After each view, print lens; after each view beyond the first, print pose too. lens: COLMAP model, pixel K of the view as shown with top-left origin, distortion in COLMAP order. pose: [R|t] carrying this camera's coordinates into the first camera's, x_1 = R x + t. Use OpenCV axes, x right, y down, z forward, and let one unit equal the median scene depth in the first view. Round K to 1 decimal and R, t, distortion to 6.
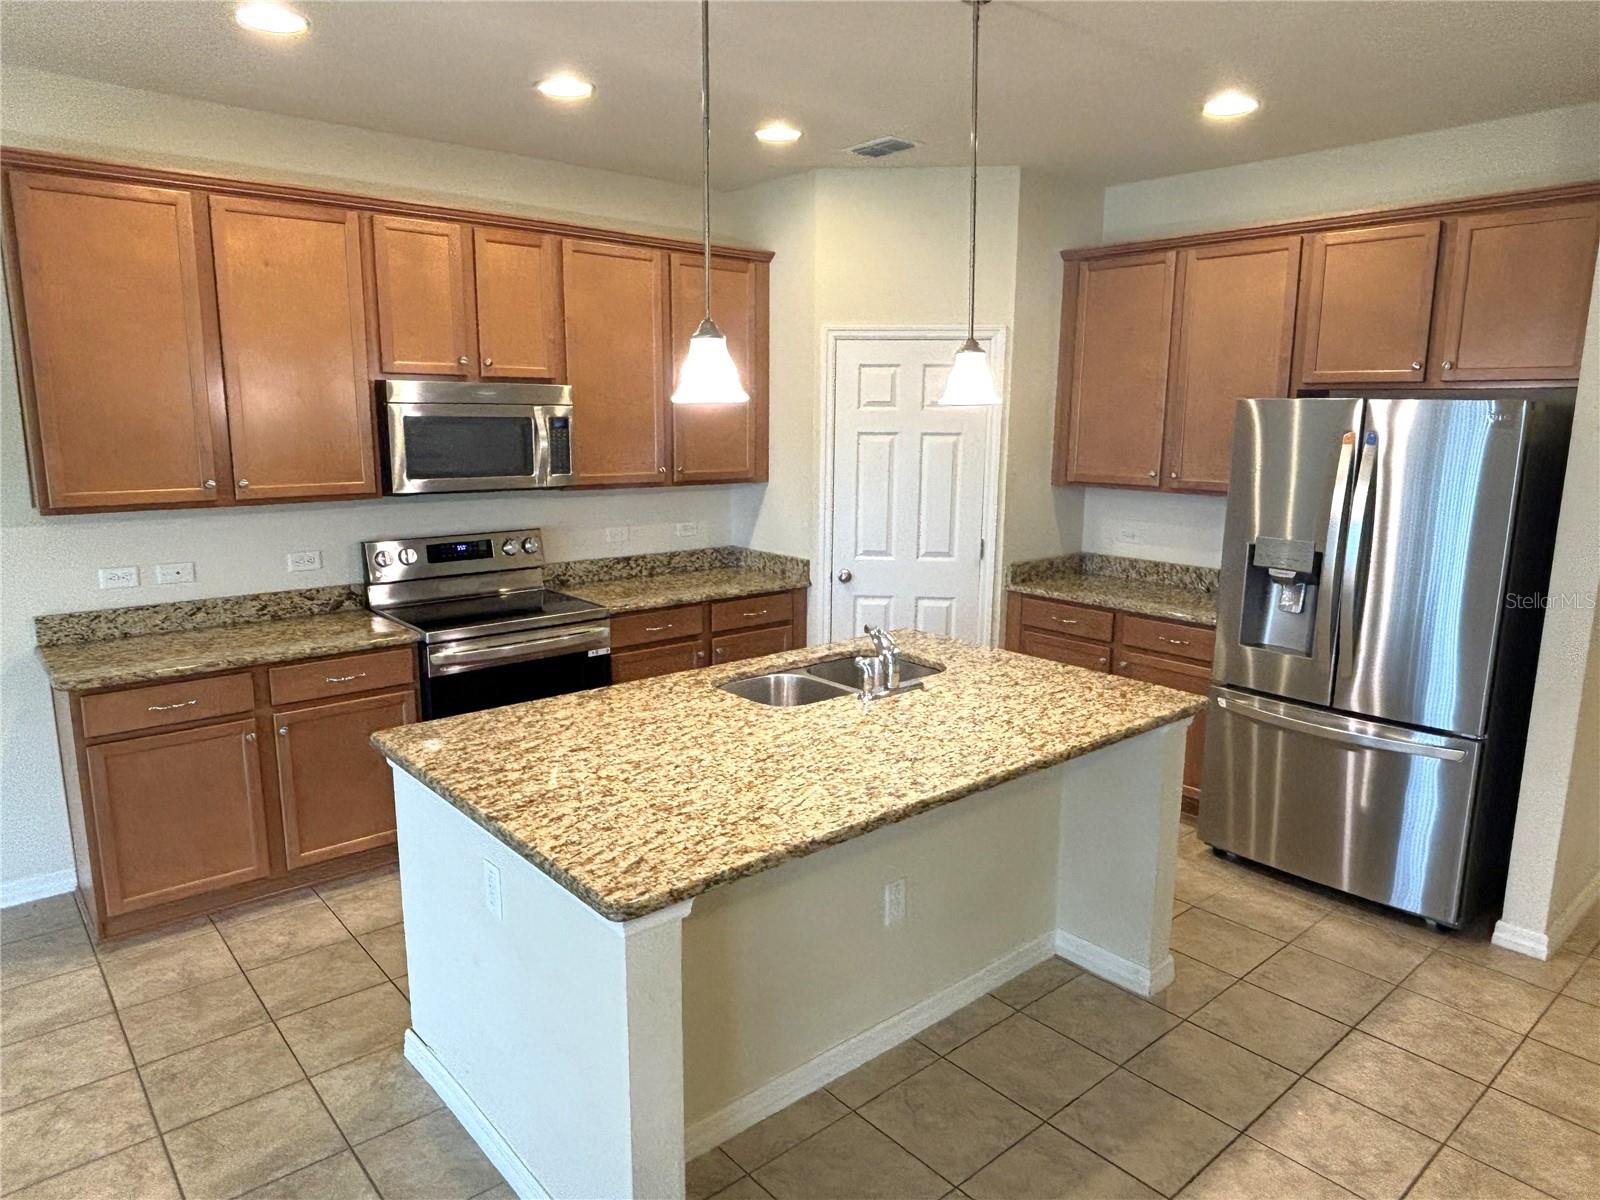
lens RADIAL K [[1020.6, 0, 812.9], [0, 1020.6, 589.6], [0, 0, 1]] dist [-0.005282, -0.006504]
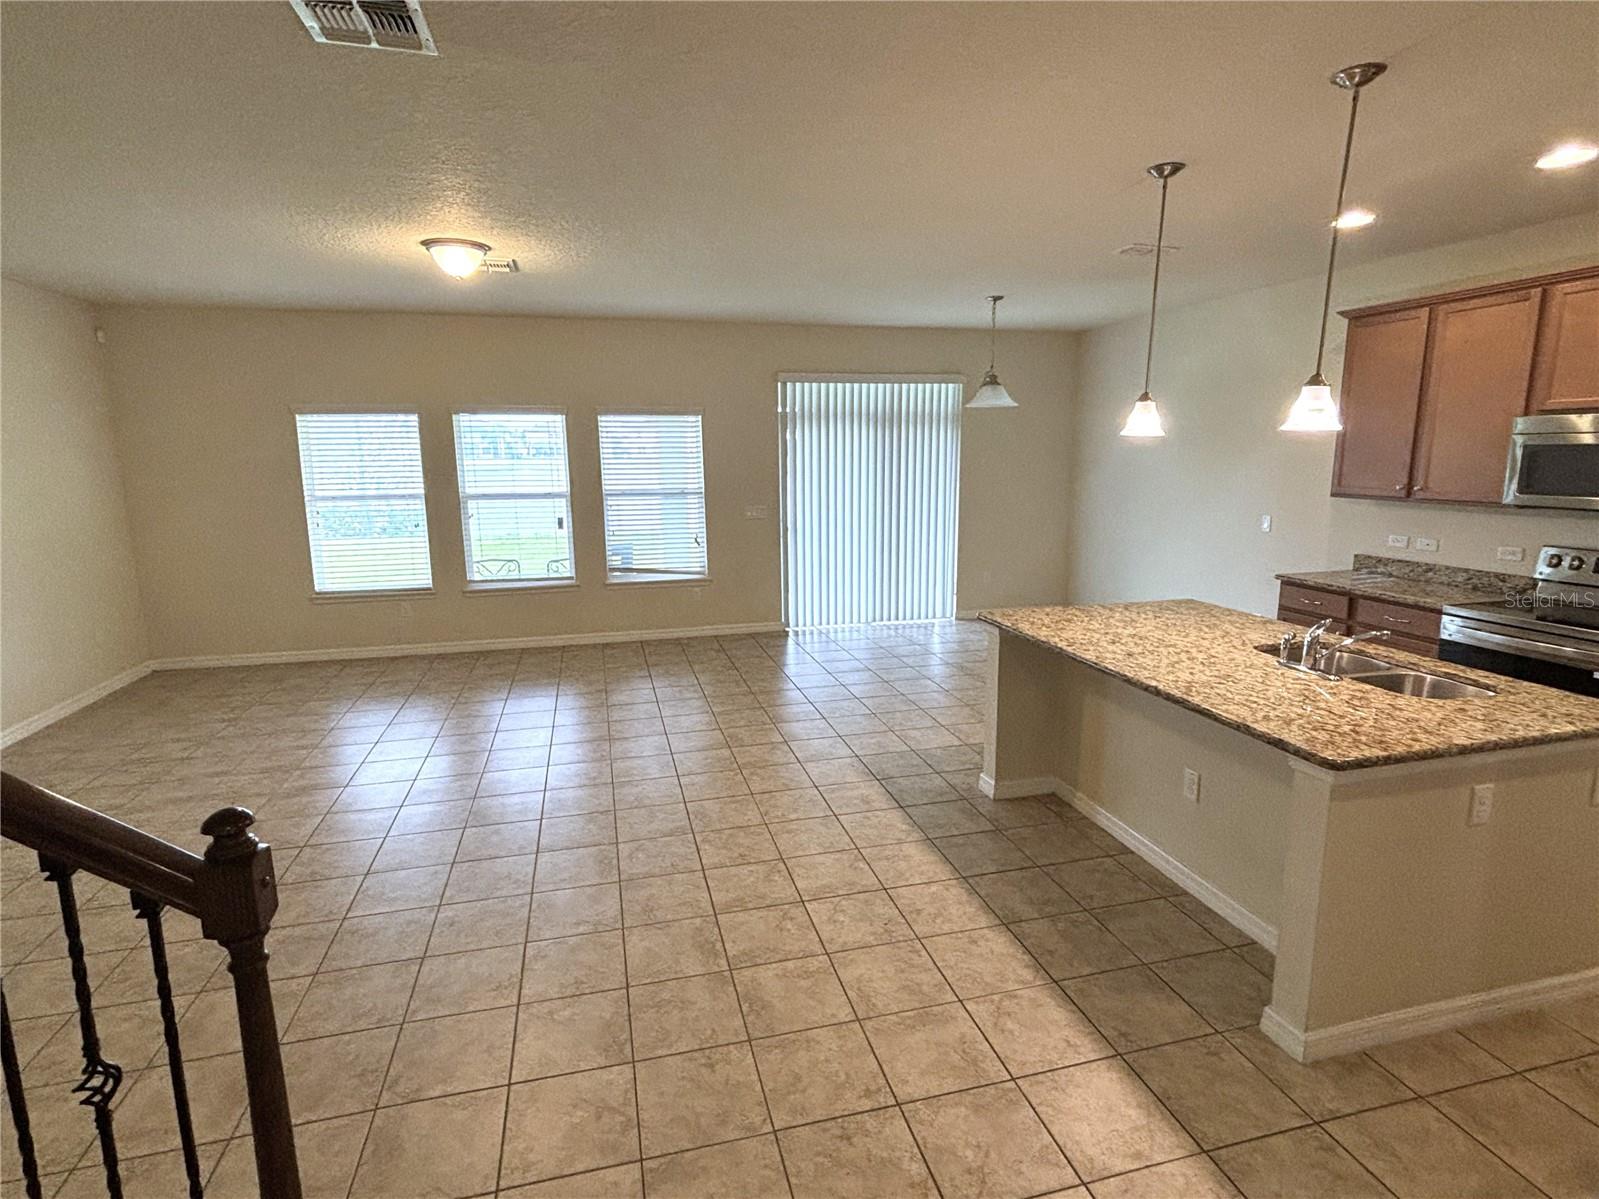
lens RADIAL K [[804.1, 0, 808.2], [0, 804.1, 600.3], [0, 0, 1]] dist [0.001333, 0.000425]
pose [[-0.449551, 0.160328, -0.878748, 0.874702], [-0.149455, 0.956392, 0.250953, -0.097505], [0.880663, 0.244150, -0.405985, 0.633326]]
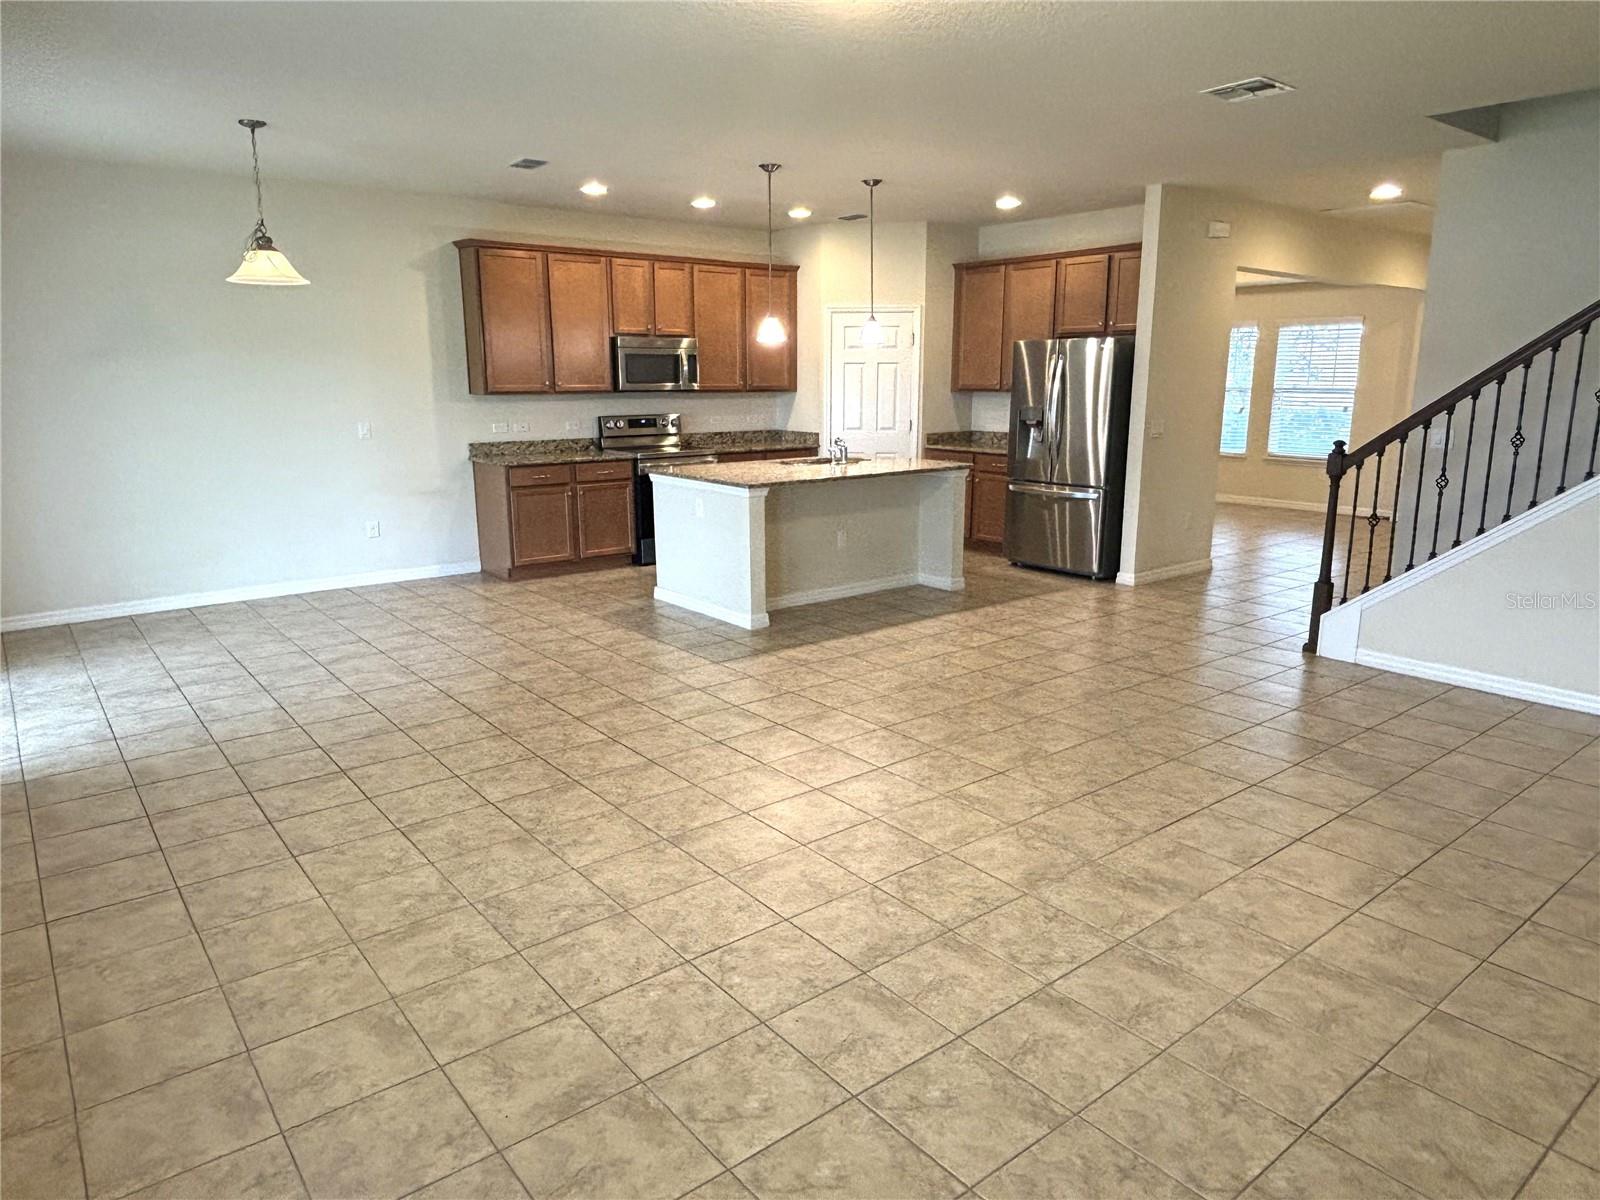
lens RADIAL K [[1020.6, 0, 795.0], [0, 1020.6, 598.2], [0, 0, 1]] dist [-0.005282, -0.006504]
pose [[0.998432, 0.002071, -0.055934, 0.071541], [0.000330, 0.999080, 0.042877, 0.237974], [0.055971, -0.042828, 0.997513, -1.076965]]
